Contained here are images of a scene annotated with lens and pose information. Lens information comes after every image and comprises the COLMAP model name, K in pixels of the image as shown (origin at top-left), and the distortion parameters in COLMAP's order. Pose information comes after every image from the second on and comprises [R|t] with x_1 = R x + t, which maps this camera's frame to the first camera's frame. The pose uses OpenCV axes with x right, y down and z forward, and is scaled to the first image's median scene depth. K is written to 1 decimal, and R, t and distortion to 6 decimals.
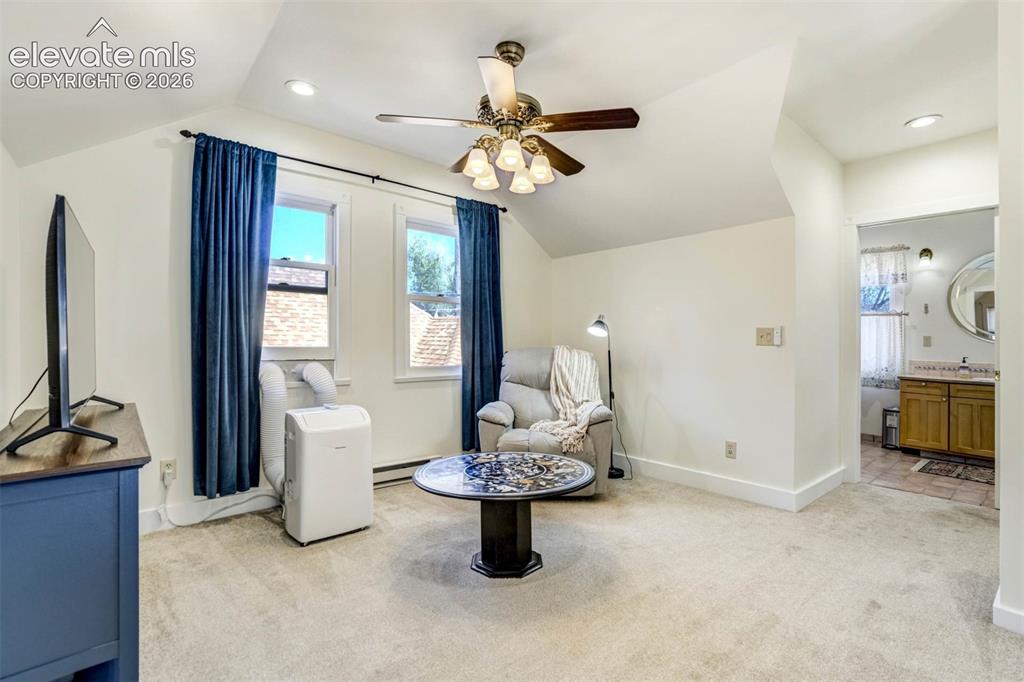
lens RADIAL K [[490.0, 0, 525.8], [0, 490.0, 345.0], [0, 0, 1]] dist [0.000399, 0.000190]
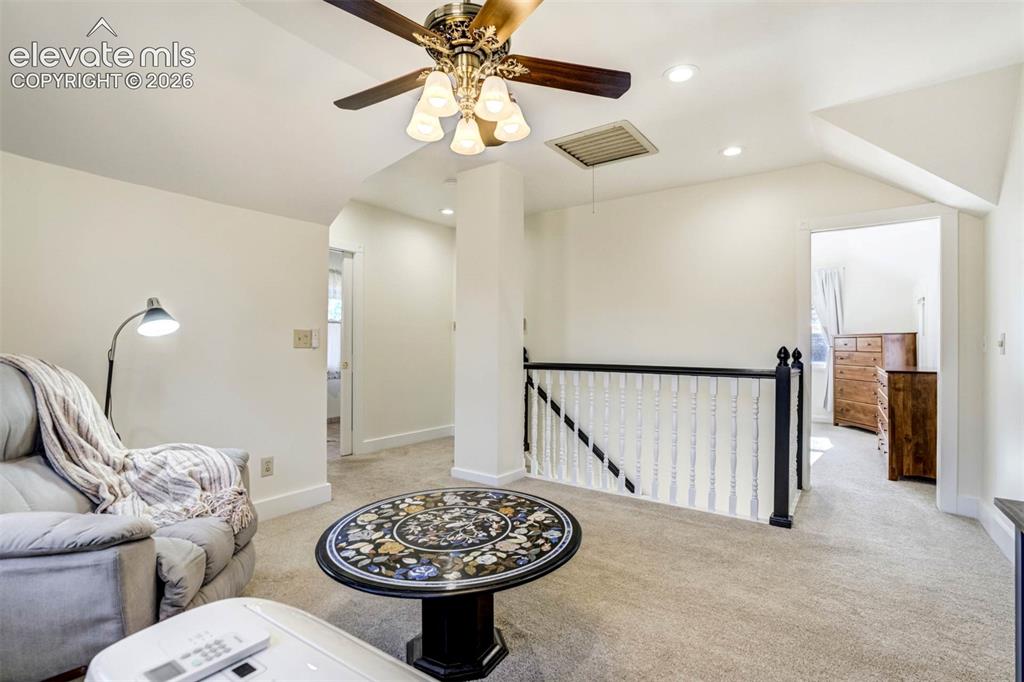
lens RADIAL K [[490.0, 0, 525.8], [0, 490.0, 345.0], [0, 0, 1]] dist [0.000399, 0.000190]
pose [[-0.222041, -0.007712, 0.975007, -0.732352], [0.014904, 0.999825, 0.011303, -0.012110], [-0.974923, 0.017042, -0.221887, 1.024687]]
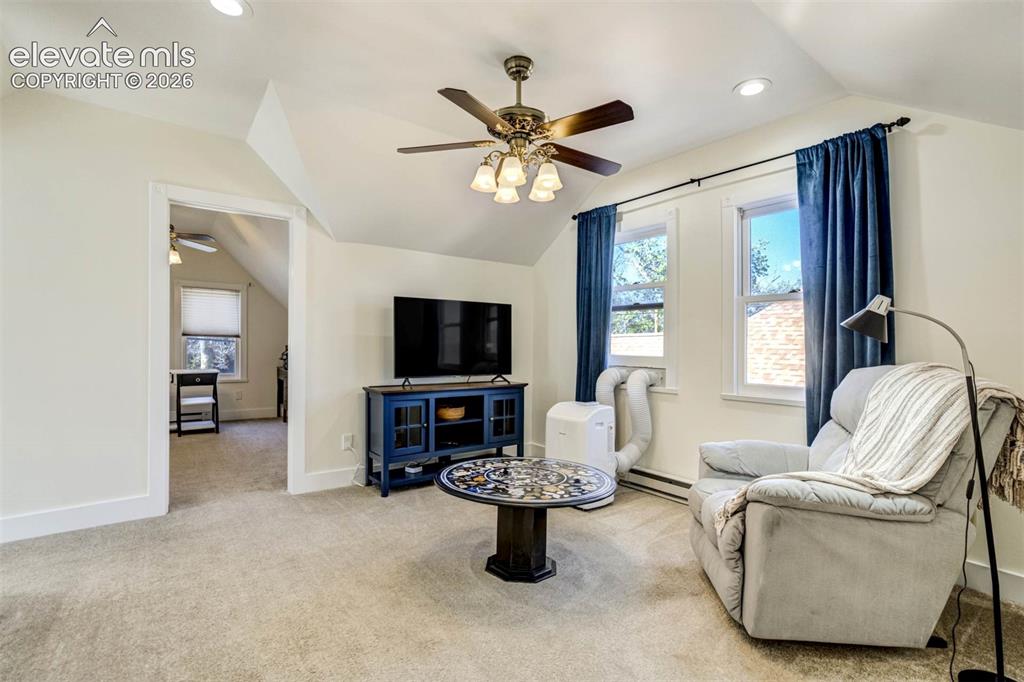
lens RADIAL K [[490.0, 0, 525.8], [0, 490.0, 345.0], [0, 0, 1]] dist [0.000399, 0.000190]
pose [[-0.071425, -0.019932, -0.997247, 0.928079], [-0.028178, 0.999442, -0.017958, 0.008057], [0.997048, 0.026818, -0.071947, 1.039202]]
